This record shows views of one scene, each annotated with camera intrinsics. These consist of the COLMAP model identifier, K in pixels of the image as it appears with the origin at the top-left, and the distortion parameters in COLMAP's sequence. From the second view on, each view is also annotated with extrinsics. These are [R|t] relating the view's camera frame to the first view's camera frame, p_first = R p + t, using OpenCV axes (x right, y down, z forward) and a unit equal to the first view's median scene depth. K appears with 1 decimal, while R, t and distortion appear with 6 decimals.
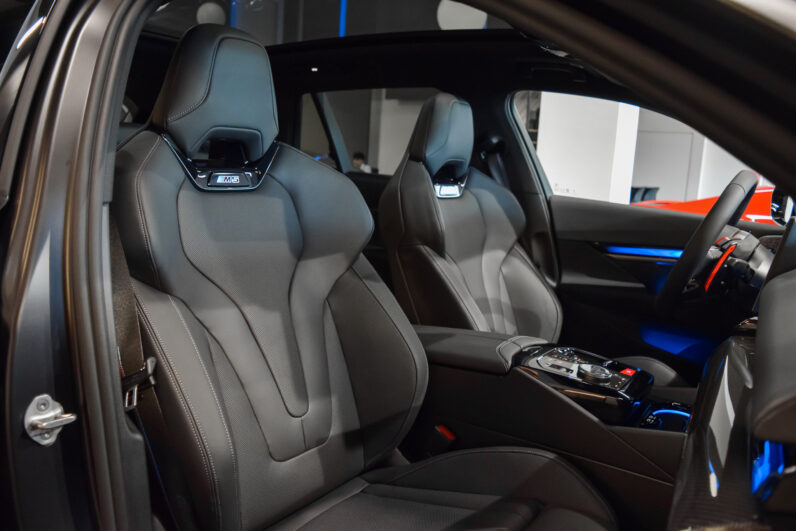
lens RADIAL K [[624.7, 0, 398.0], [0, 624.7, 265.5], [0, 0, 1]] dist [-0.110970, 0.045926]
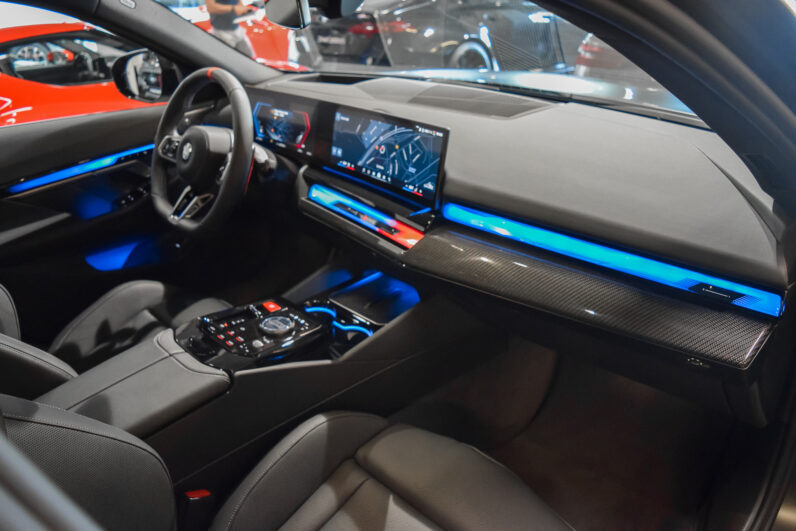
lens RADIAL K [[624.7, 0, 398.0], [0, 624.7, 265.5], [0, 0, 1]] dist [-0.110970, 0.045926]
pose [[0.172668, -0.472915, 0.864024, -0.290264], [0.185410, 0.877123, 0.443033, -0.199494], [-0.967372, 0.083701, 0.239134, 0.381149]]
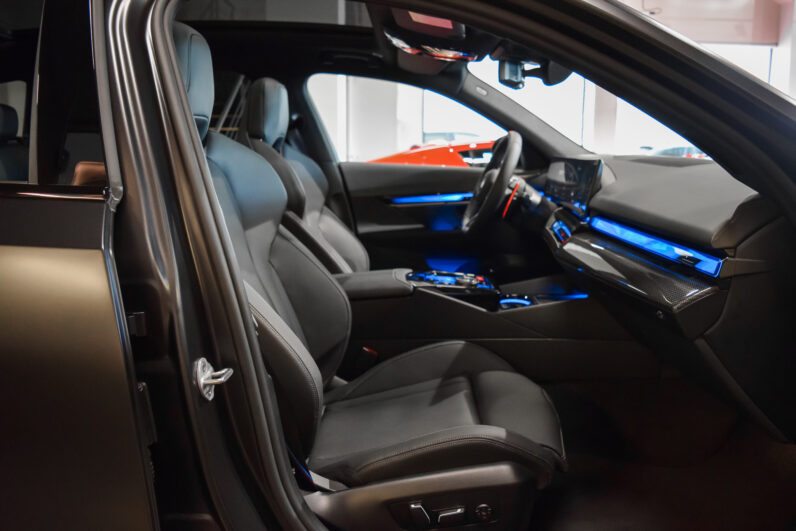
lens RADIAL K [[624.7, 0, 398.0], [0, 624.7, 265.5], [0, 0, 1]] dist [-0.110970, 0.045926]
pose [[0.828658, -0.154823, 0.537918, -0.376255], [0.129674, 0.987942, 0.084586, -0.002623], [-0.544528, -0.000339, 0.838743, -0.072692]]
